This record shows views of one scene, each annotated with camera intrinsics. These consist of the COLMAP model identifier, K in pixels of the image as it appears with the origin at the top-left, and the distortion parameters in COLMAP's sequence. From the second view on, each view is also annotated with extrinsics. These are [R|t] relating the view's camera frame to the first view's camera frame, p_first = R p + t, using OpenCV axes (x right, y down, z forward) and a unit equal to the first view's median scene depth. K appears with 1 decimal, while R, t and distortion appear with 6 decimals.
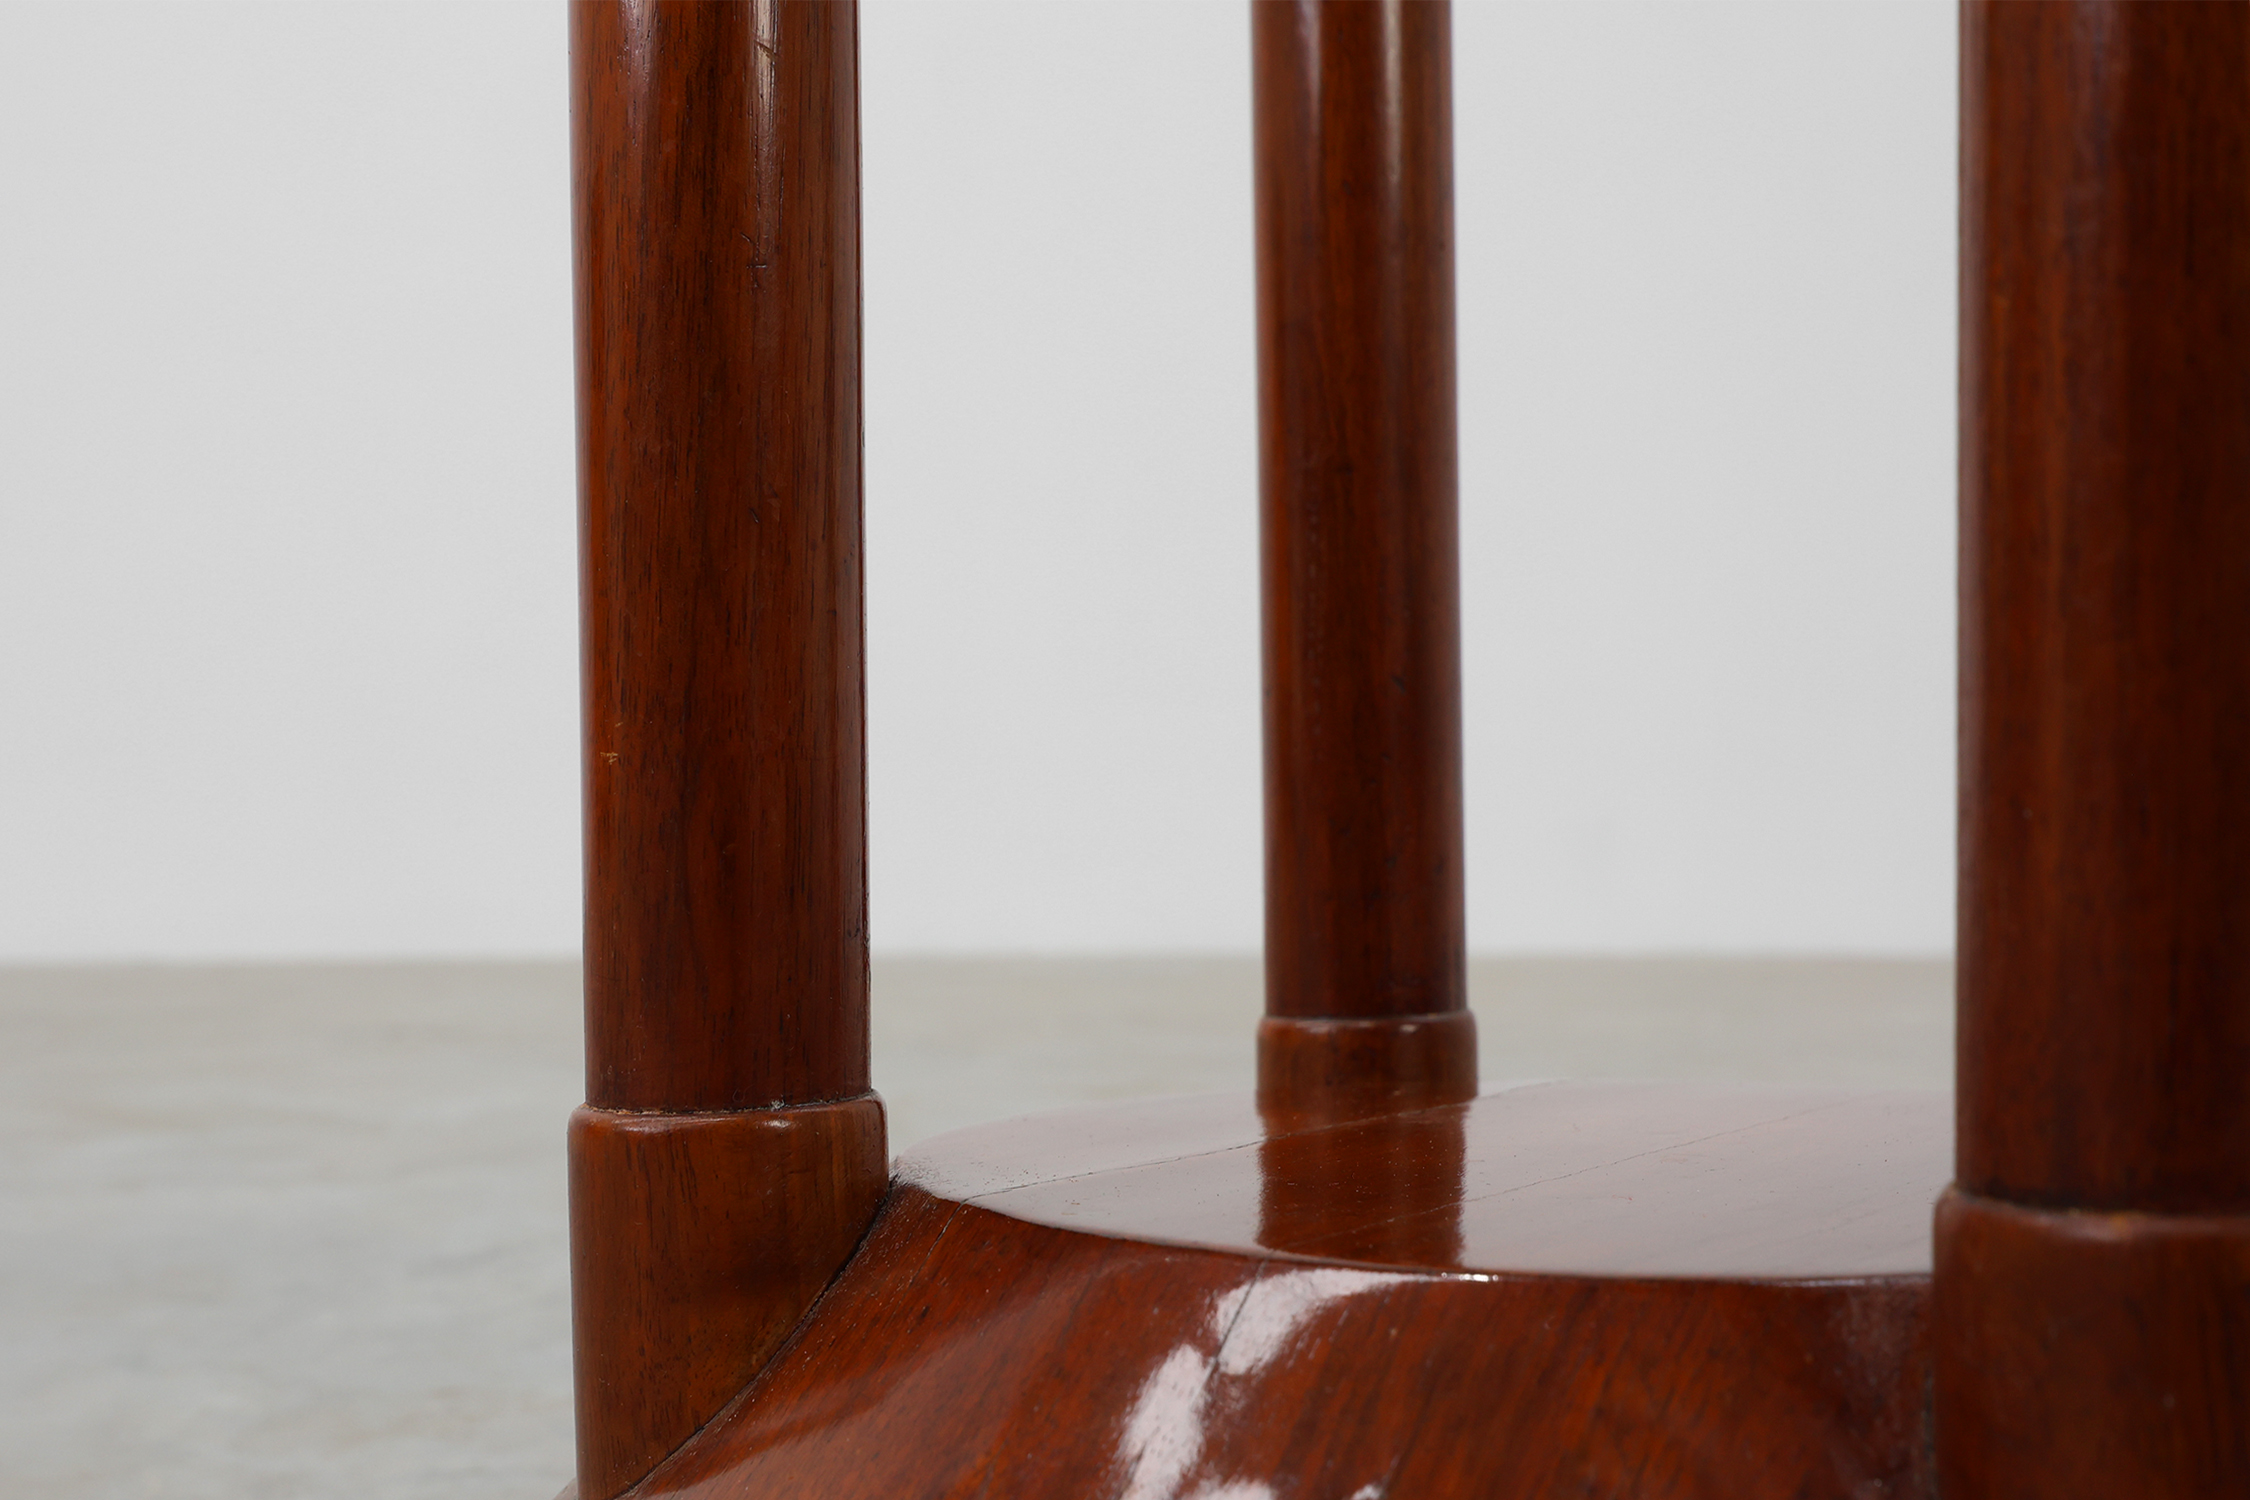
lens RADIAL K [[6292.6, 0, 1128.6], [0, 6292.6, 749.7], [0, 0, 1]] dist [-0.030175, 0.000000]
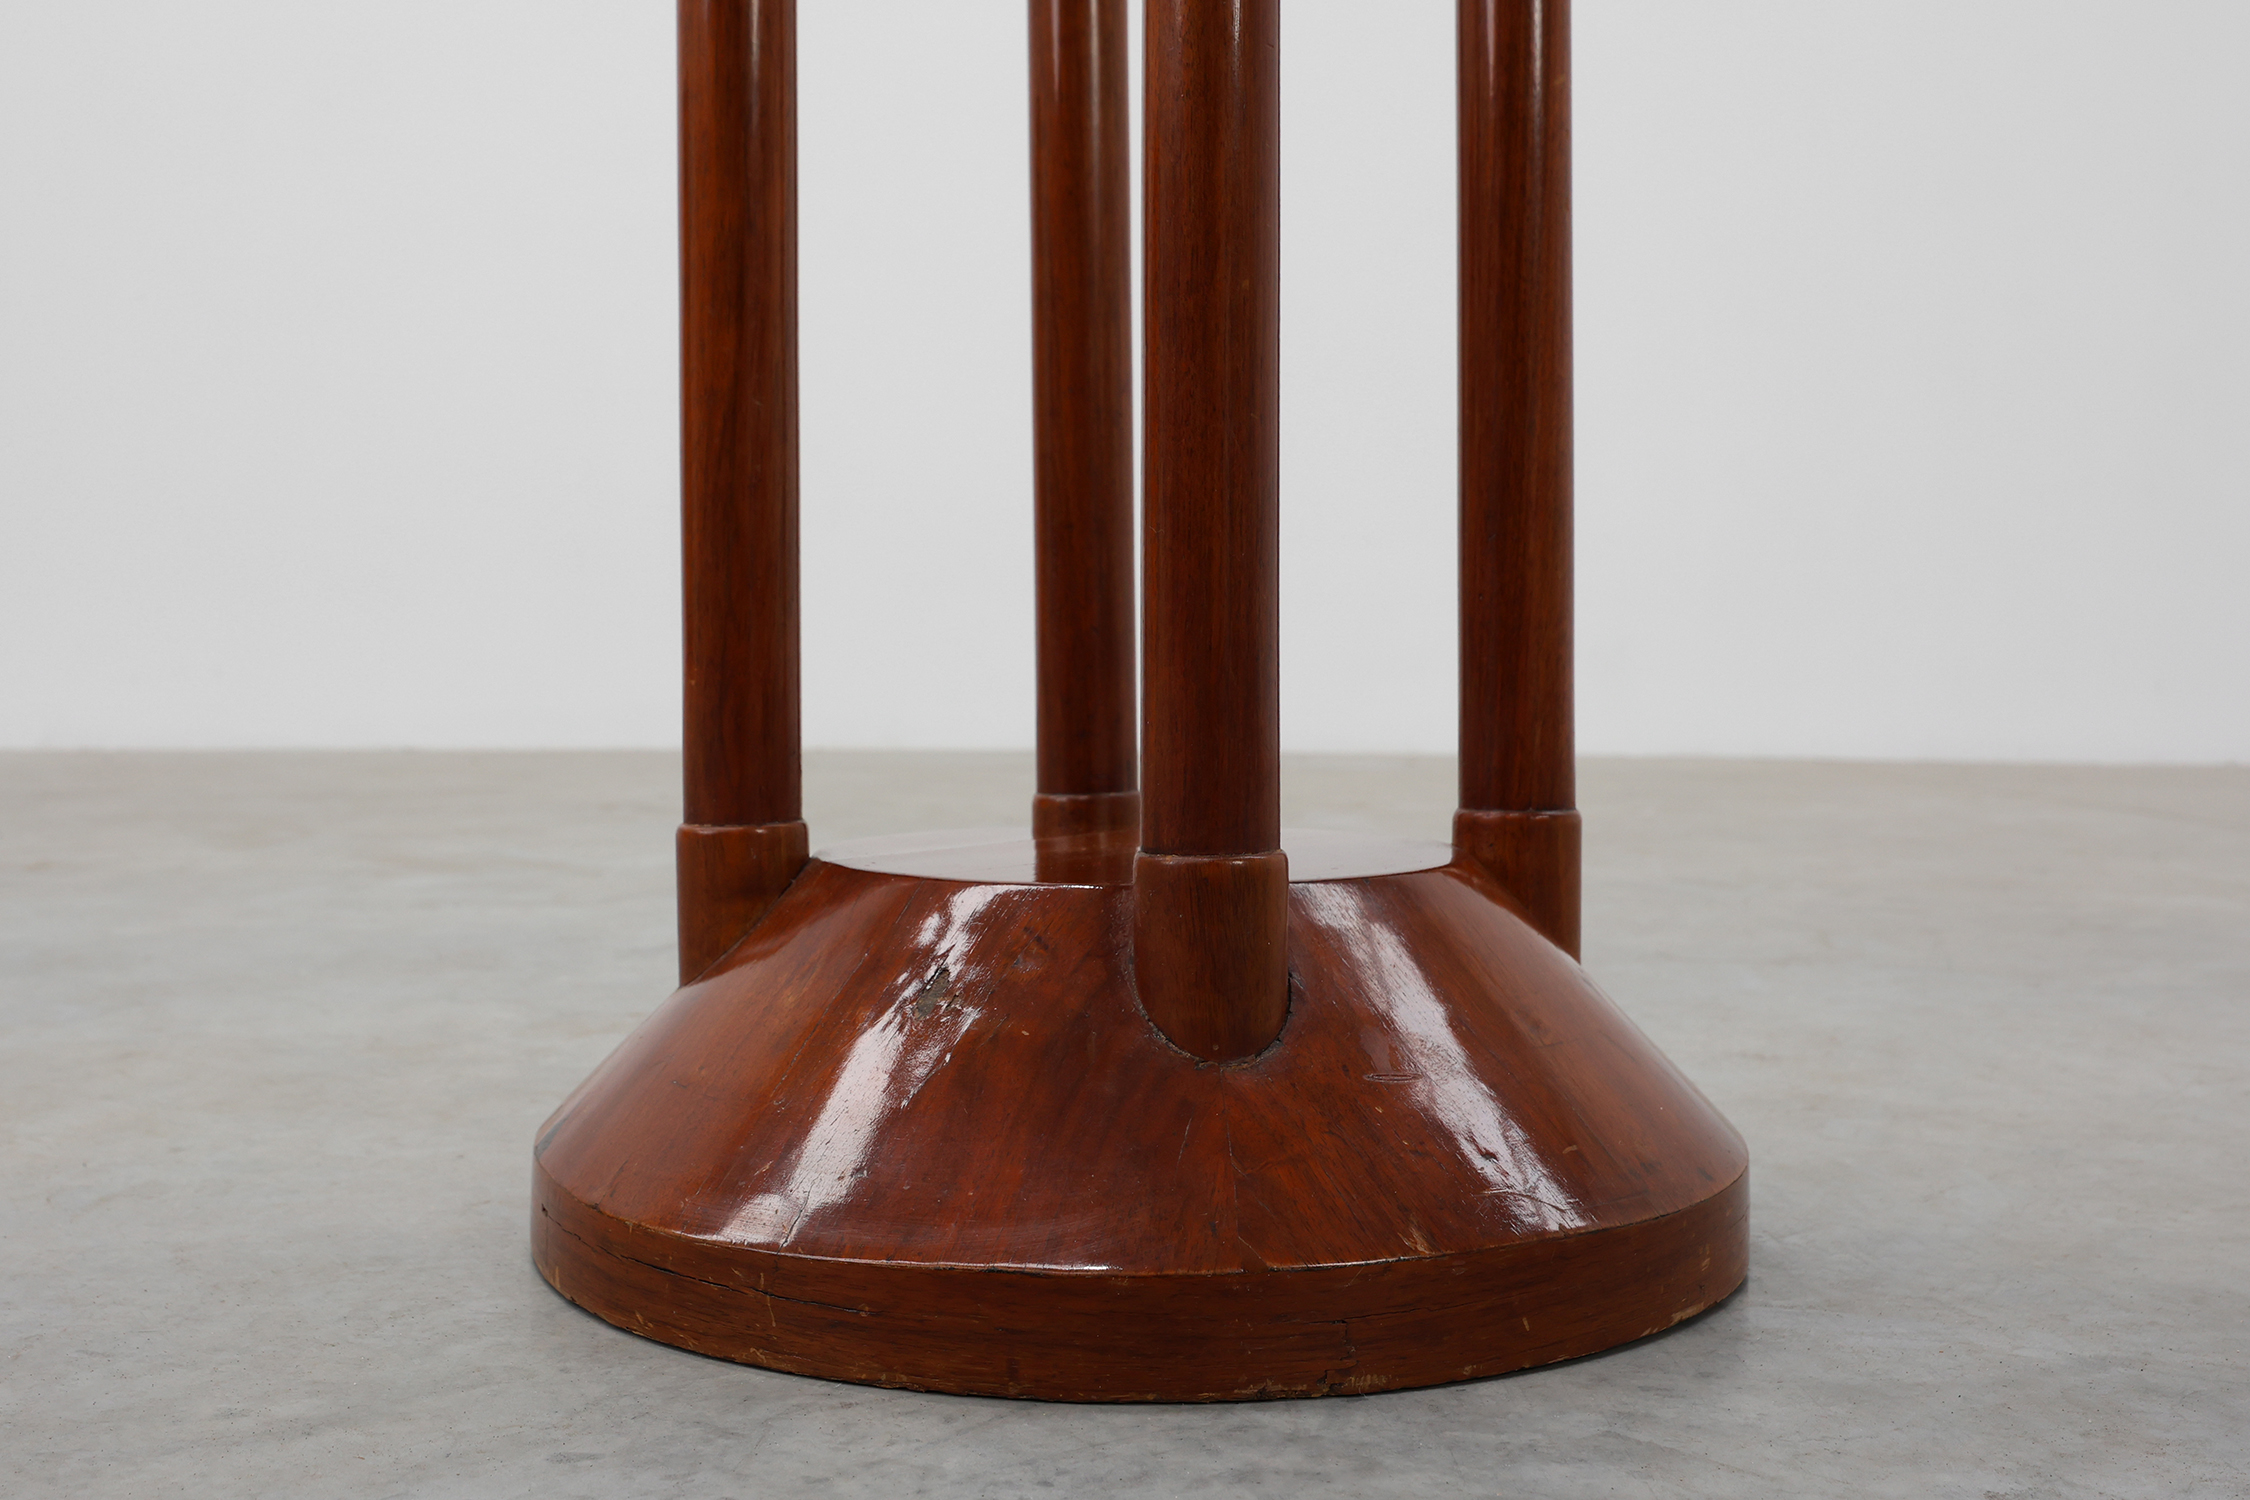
lens RADIAL K [[6292.6, 0, 1123.0], [0, 6292.6, 750.8], [0, 0, 1]] dist [-0.030175, 0.000000]
pose [[0.999328, 0.010811, -0.035035, 0.171901], [-0.009644, 0.999398, 0.033316, -0.055339], [0.035374, -0.032956, 0.998831, -1.452014]]
